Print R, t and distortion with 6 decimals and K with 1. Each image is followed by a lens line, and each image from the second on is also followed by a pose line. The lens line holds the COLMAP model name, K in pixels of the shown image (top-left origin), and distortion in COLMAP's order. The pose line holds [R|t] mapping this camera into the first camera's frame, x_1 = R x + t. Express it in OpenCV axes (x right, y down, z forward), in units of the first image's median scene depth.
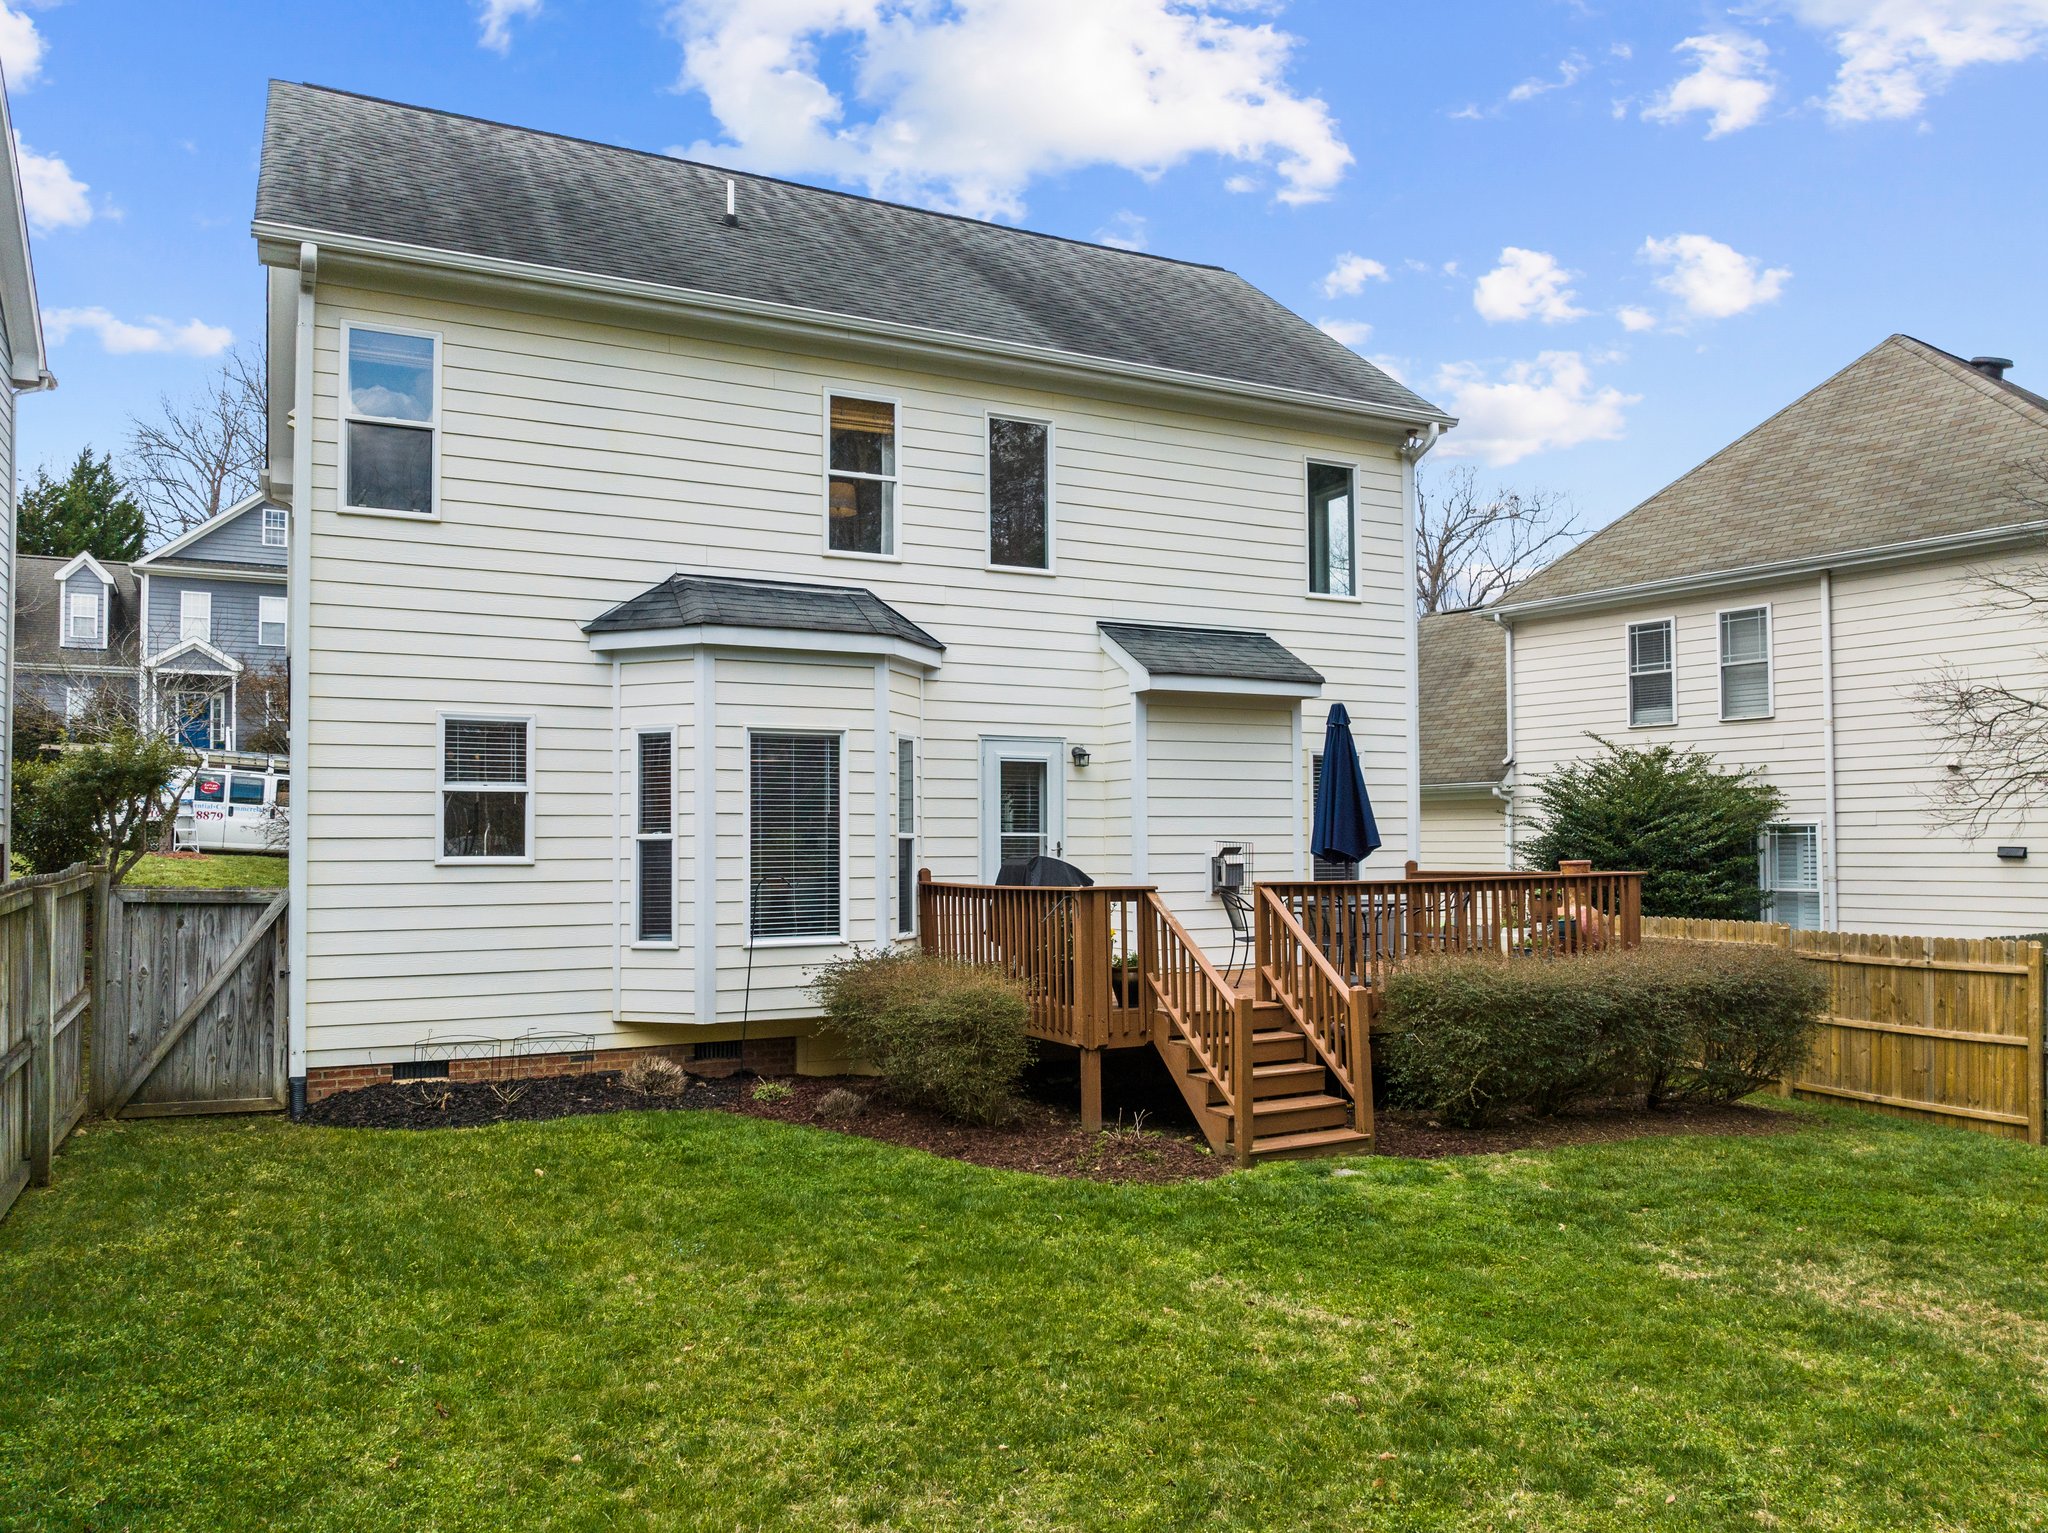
lens RADIAL K [[1469.4, 0, 1028.3], [0, 1469.4, 819.4], [0, 0, 1]] dist [-0.041740, 0.005886]
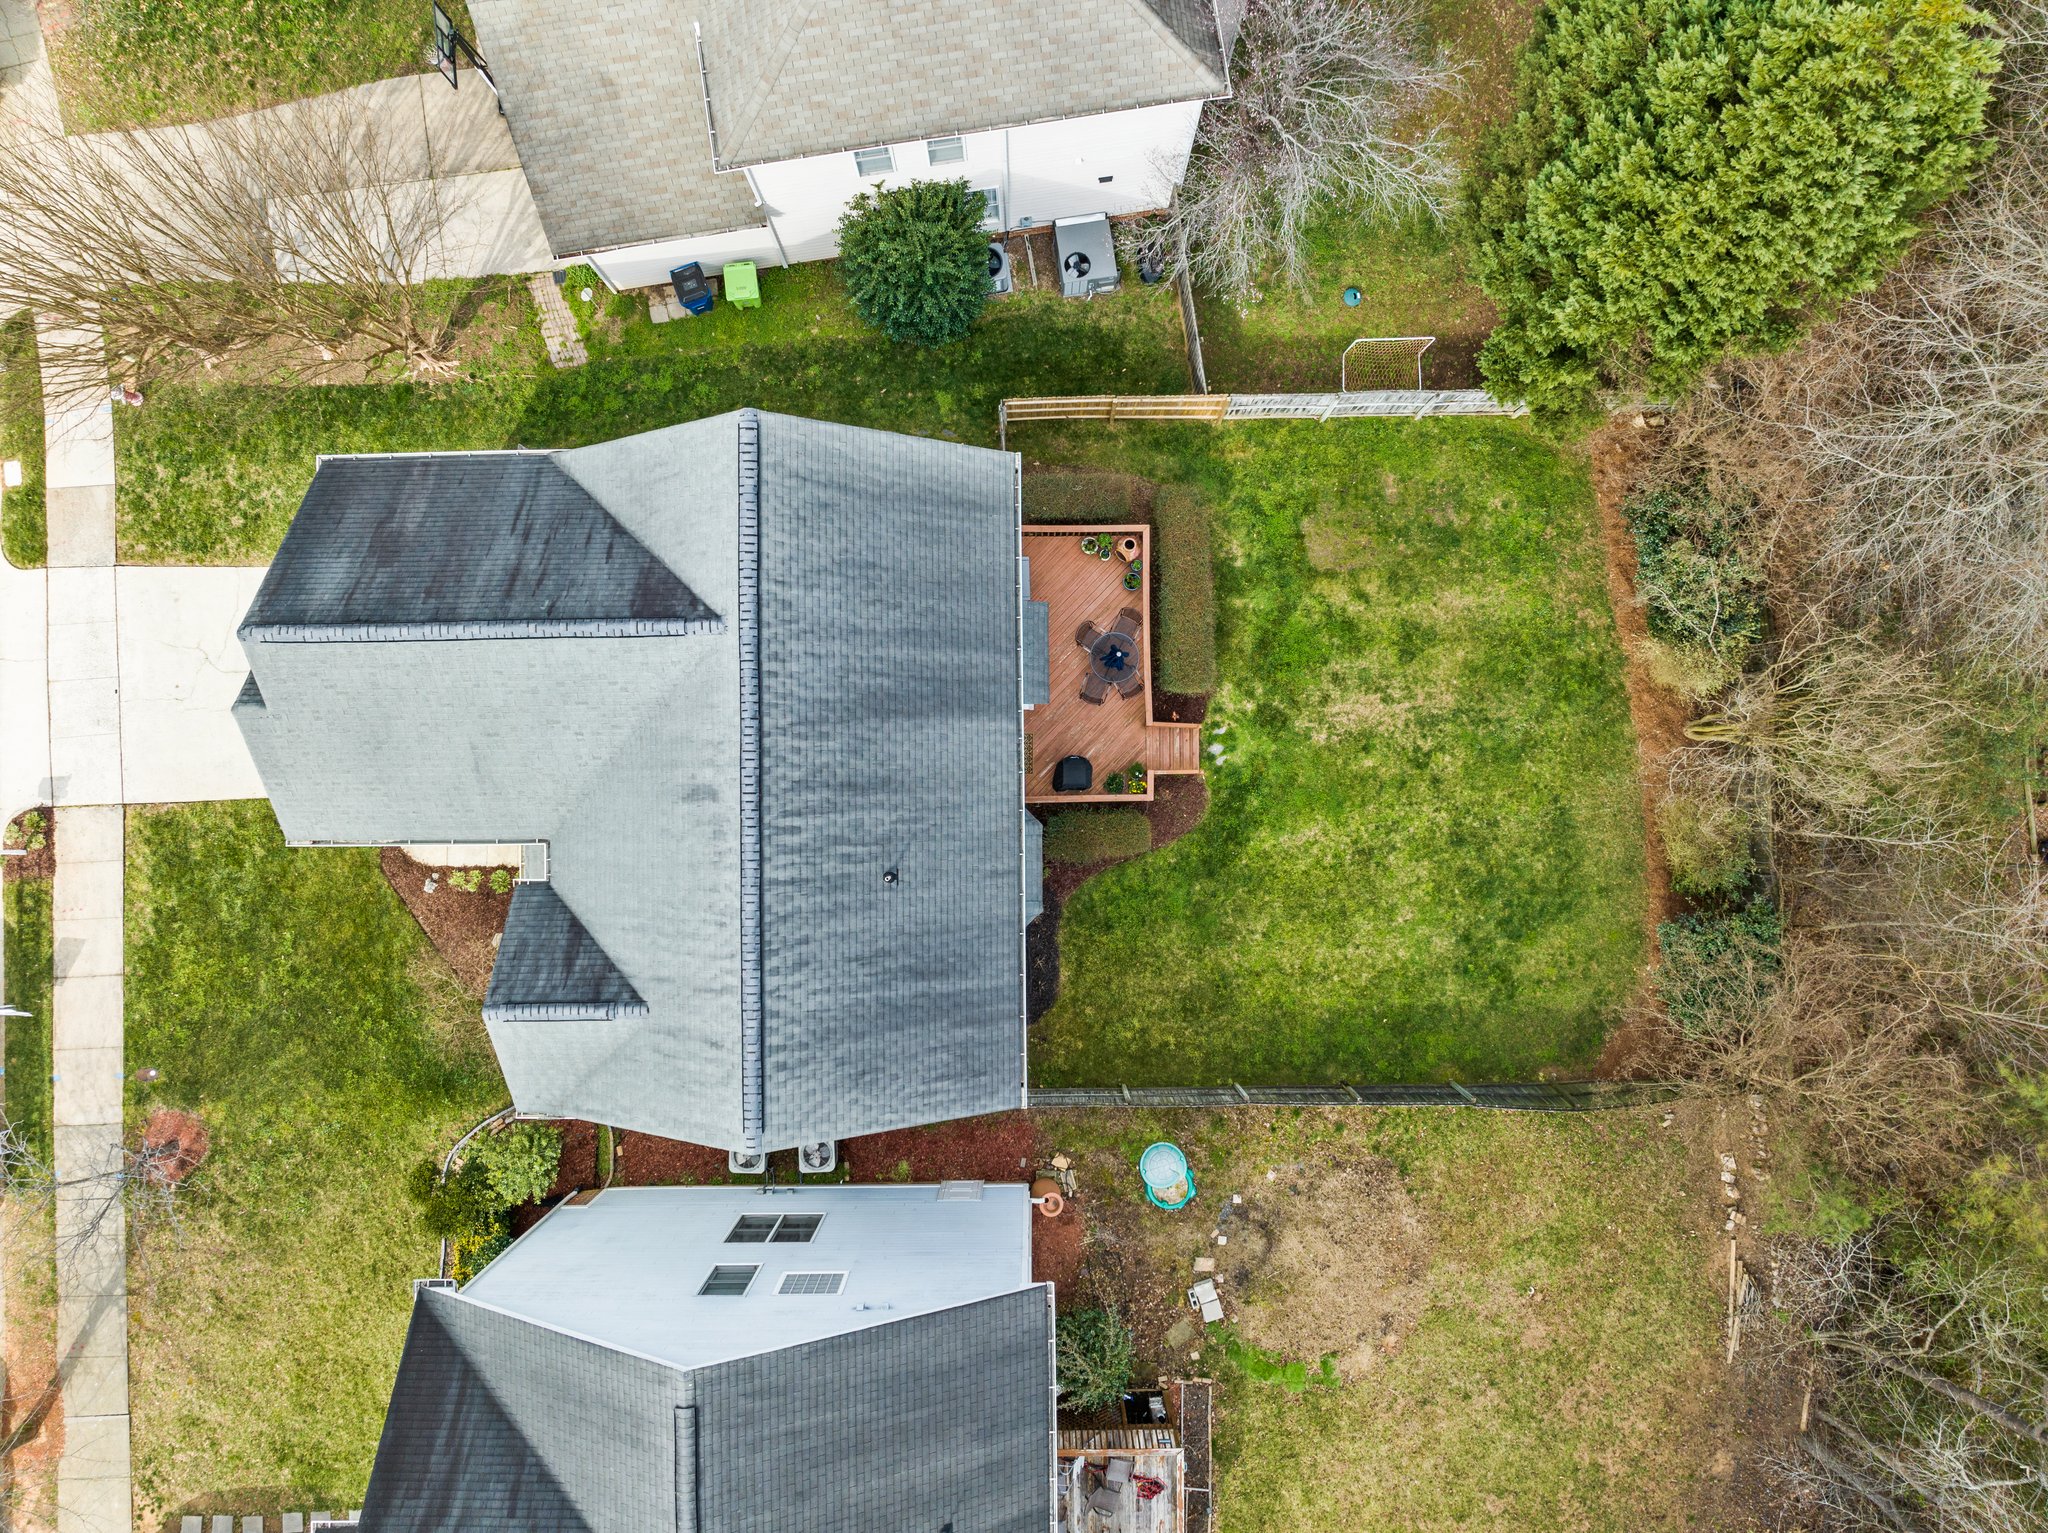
lens RADIAL K [[1469.4, 0, 1028.3], [0, 1469.4, 819.4], [0, 0, 1]] dist [-0.041740, 0.005886]
pose [[0.439667, -0.898121, 0.008474, -0.102423], [-0.011810, 0.003653, 0.999924, -2.157518], [-0.898083, -0.439733, -0.009001, 0.910343]]
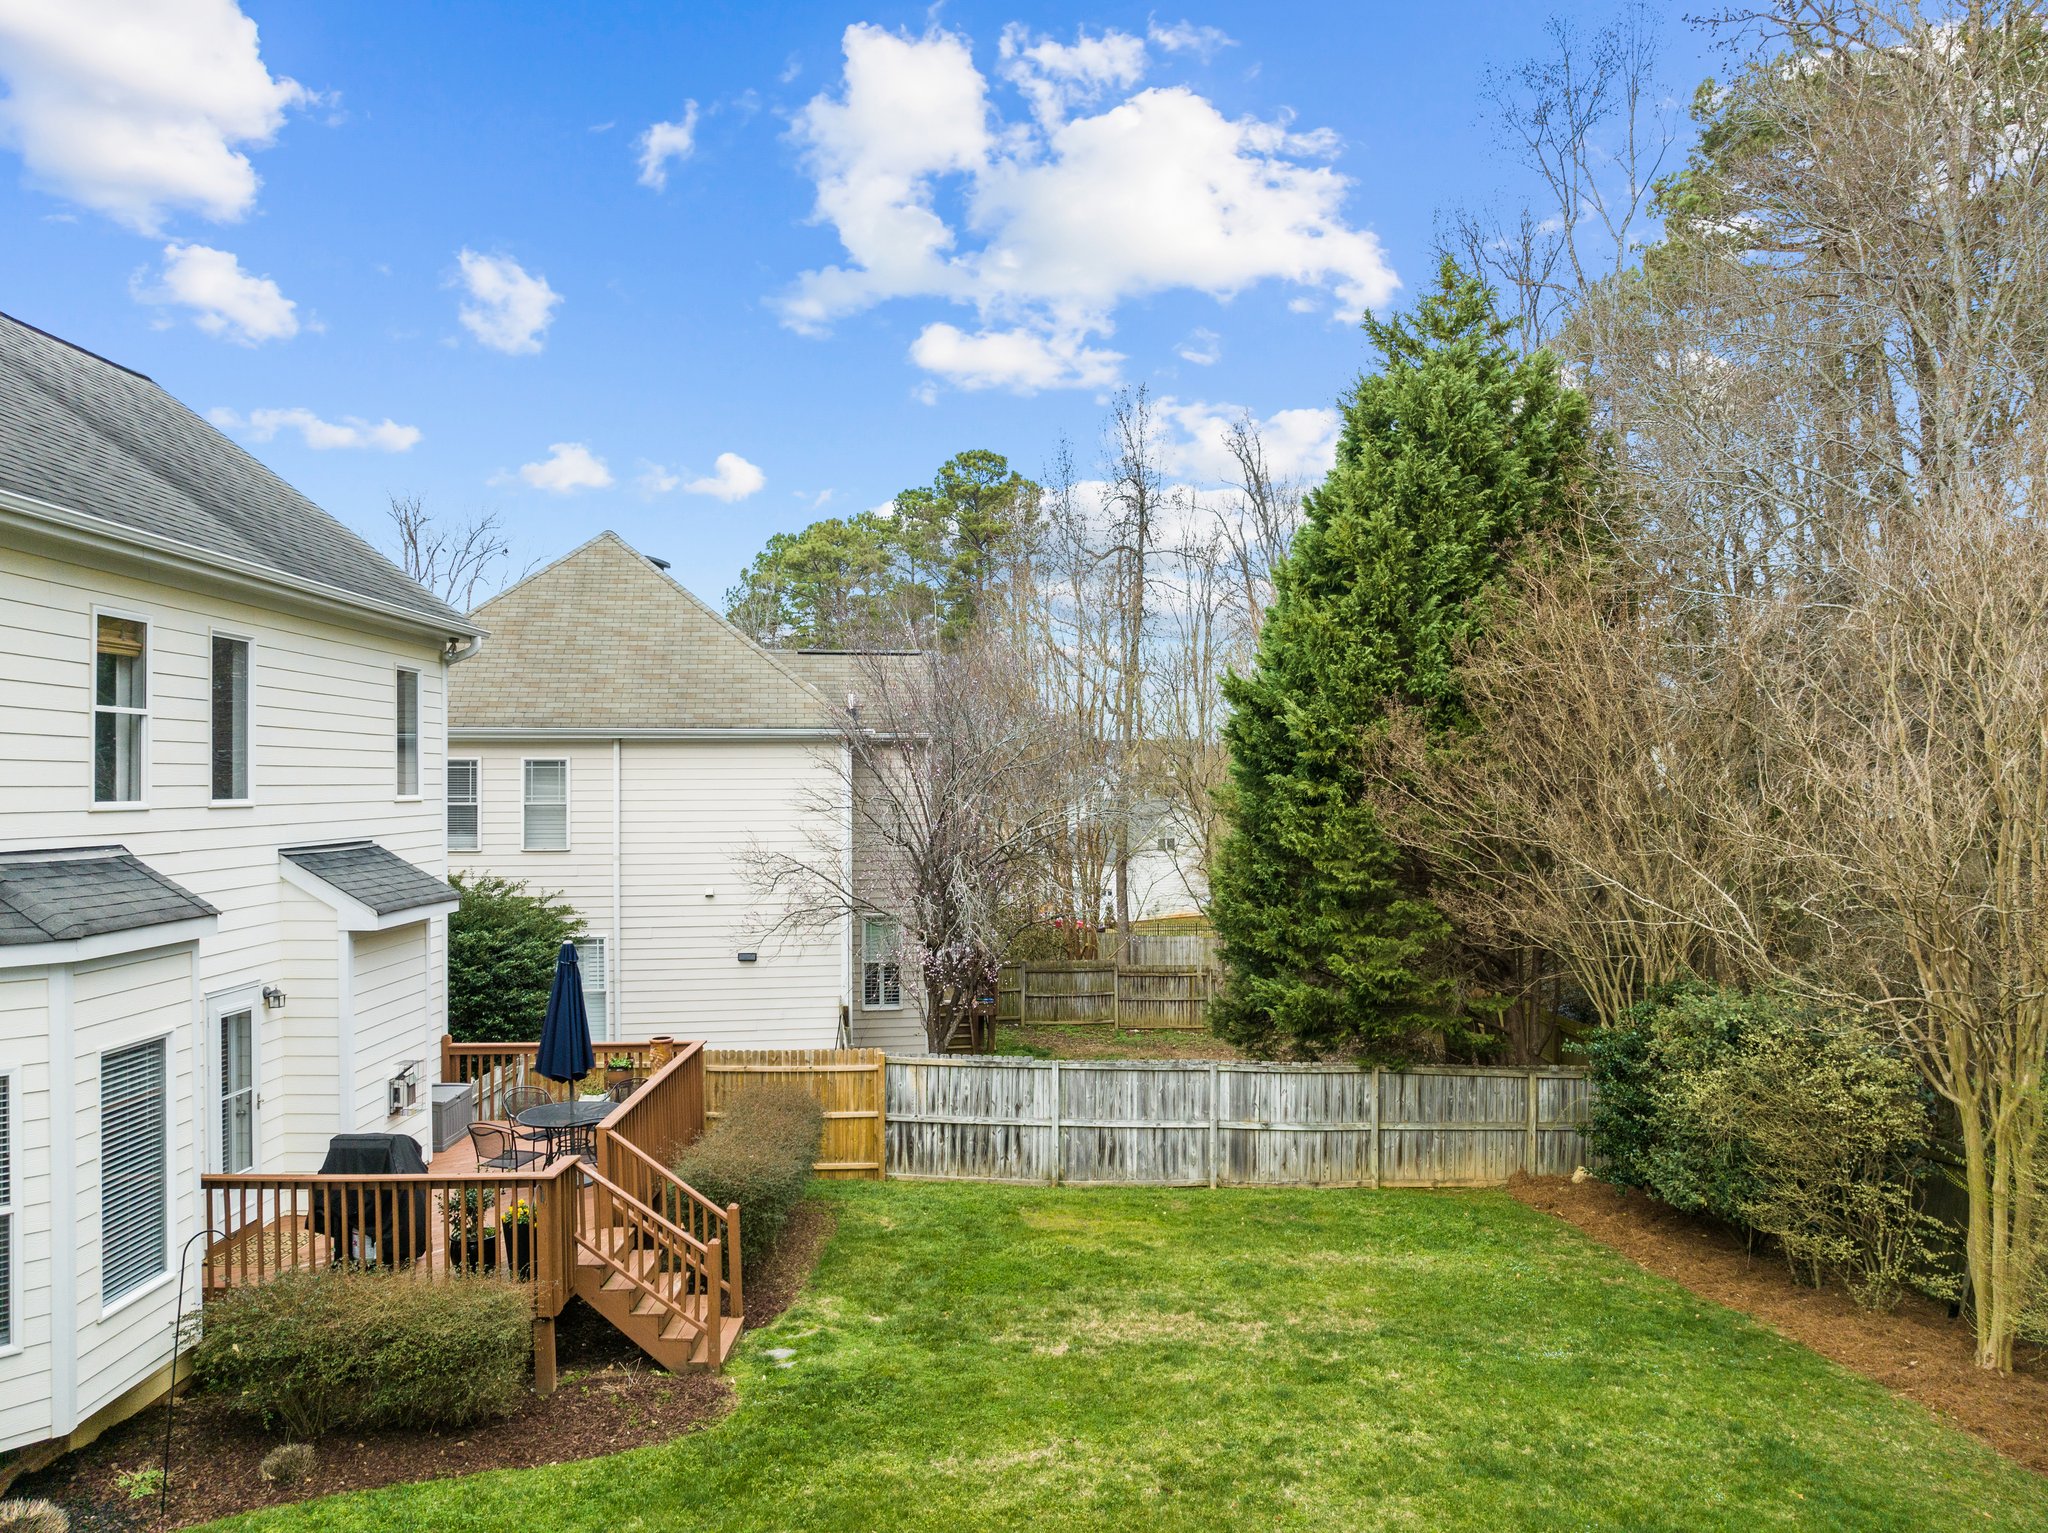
lens RADIAL K [[1465.2, 0, 1047.2], [0, 1465.2, 779.2], [0, 0, 1]] dist [-0.060437, 0.044754]
pose [[0.426166, 0.007026, 0.904618, -0.581065], [-0.017663, 0.999844, 0.000555, -0.188061], [-0.904473, -0.016215, 0.426223, 0.155461]]
